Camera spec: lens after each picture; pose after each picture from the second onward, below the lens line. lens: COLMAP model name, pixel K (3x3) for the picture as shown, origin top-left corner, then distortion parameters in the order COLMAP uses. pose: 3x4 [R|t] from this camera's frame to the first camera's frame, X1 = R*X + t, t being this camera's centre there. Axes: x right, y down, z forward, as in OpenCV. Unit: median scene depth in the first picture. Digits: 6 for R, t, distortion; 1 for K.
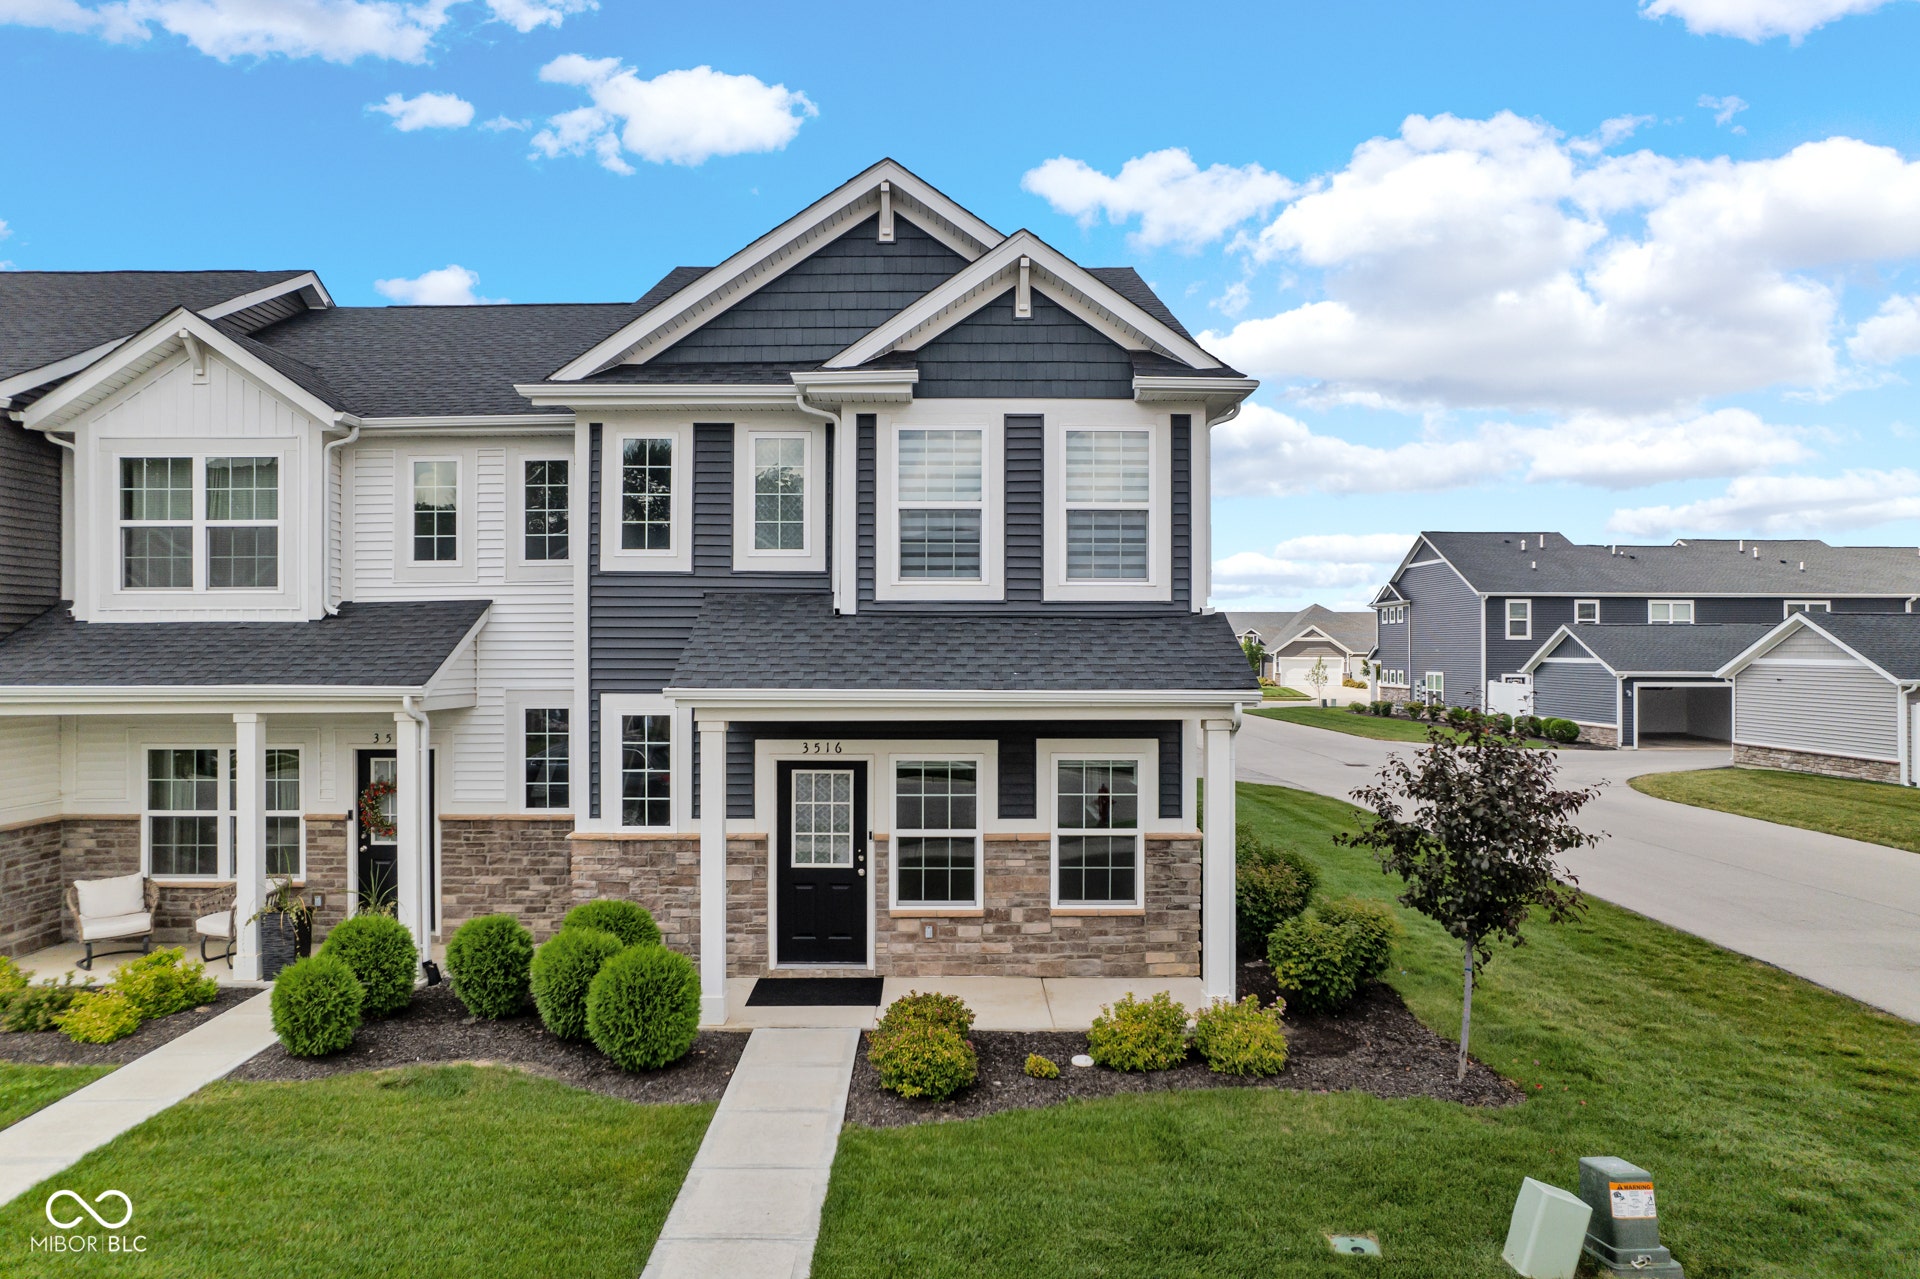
lens RADIAL K [[1228.8, 0, 960.0], [0, 1228.8, 639.5], [0, 0, 1]] dist [-0.080810, 0.071742]
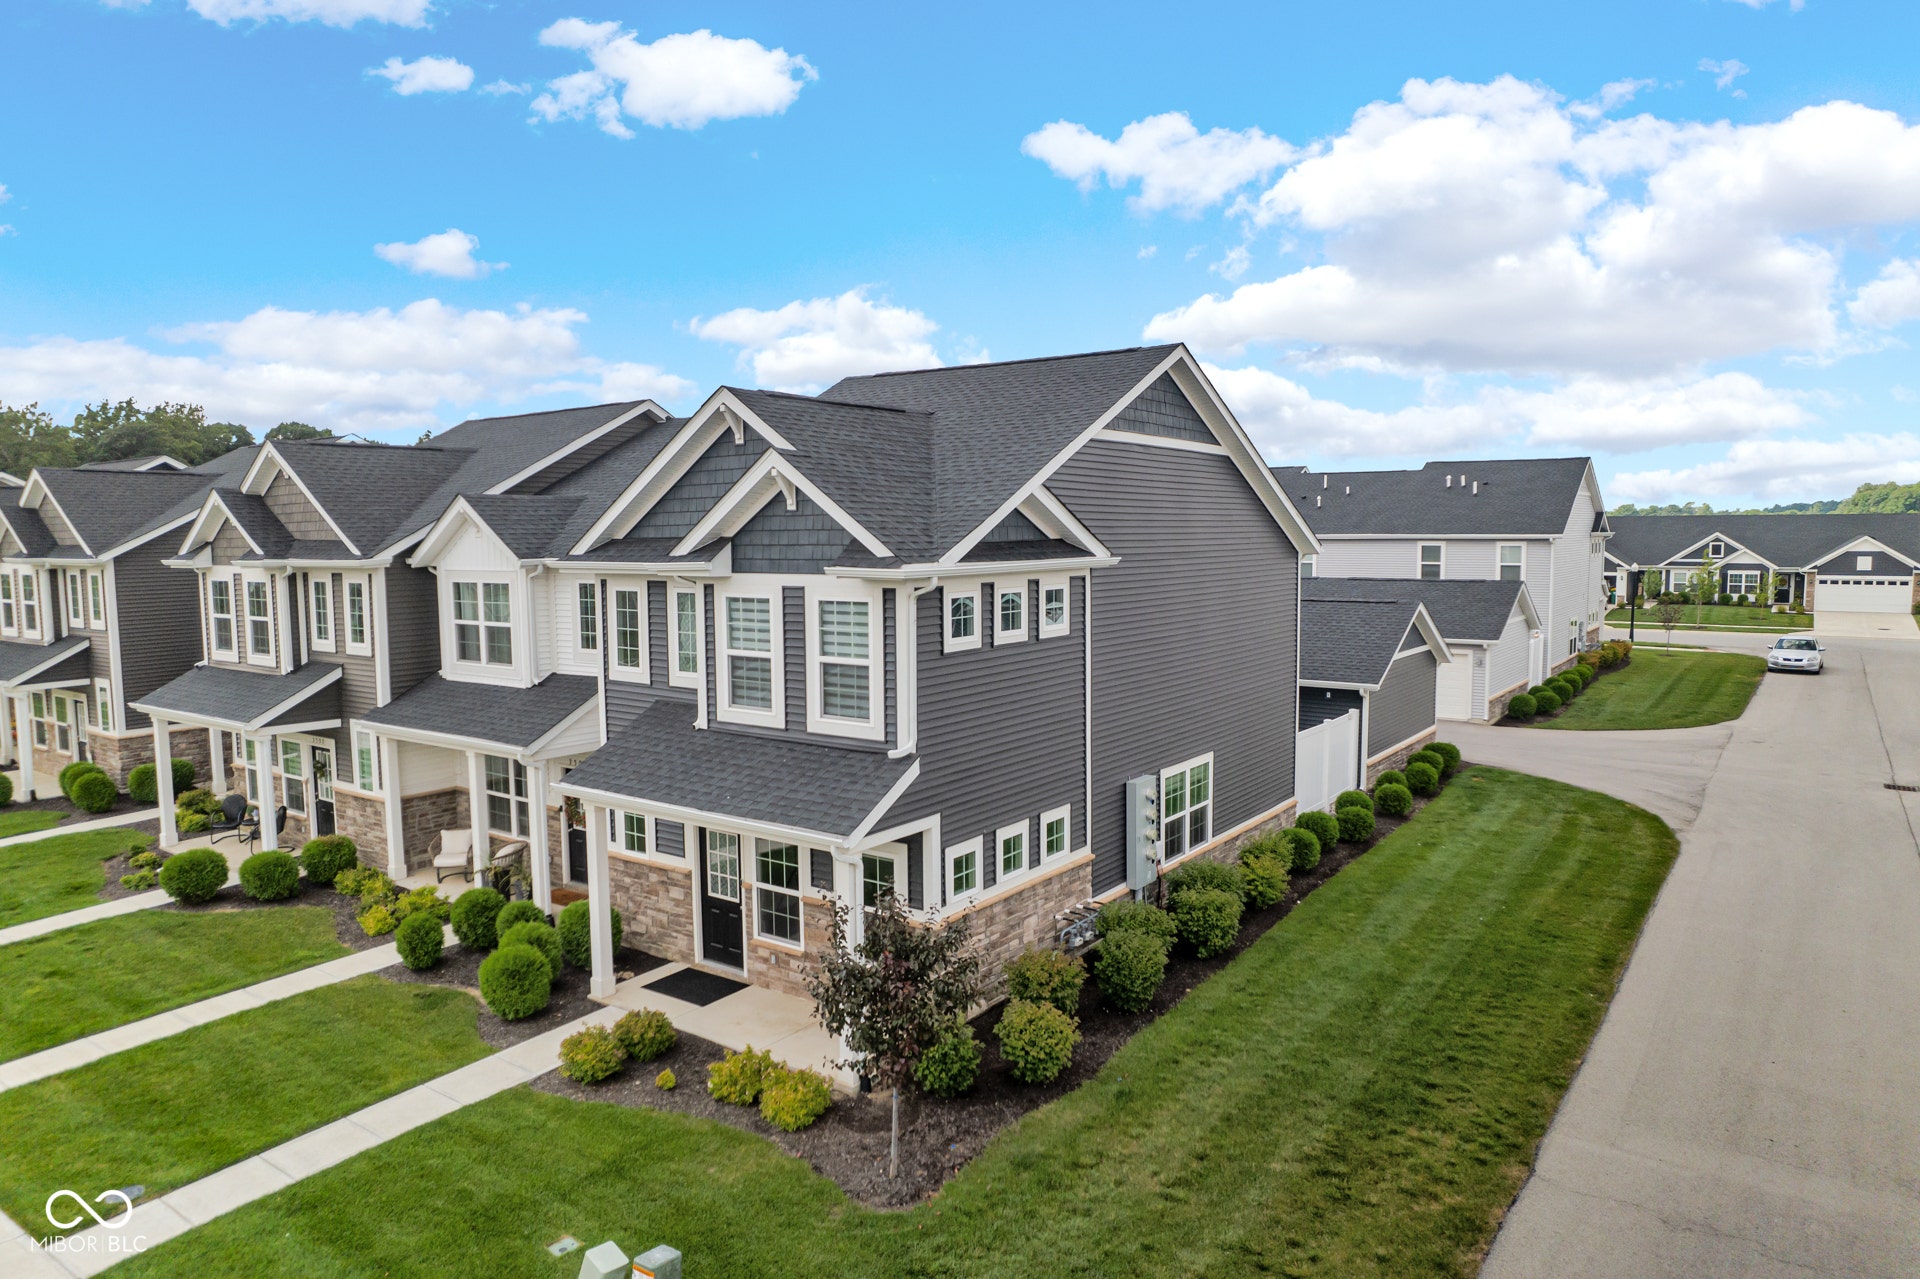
lens RADIAL K [[1228.8, 0, 960.0], [0, 1228.8, 639.5], [0, 0, 1]] dist [-0.080810, 0.071742]
pose [[0.810444, 0.045835, -0.584020, 0.914936], [0.010842, 0.995590, 0.093182, -0.237585], [0.585715, -0.081851, 0.806373, 0.058992]]
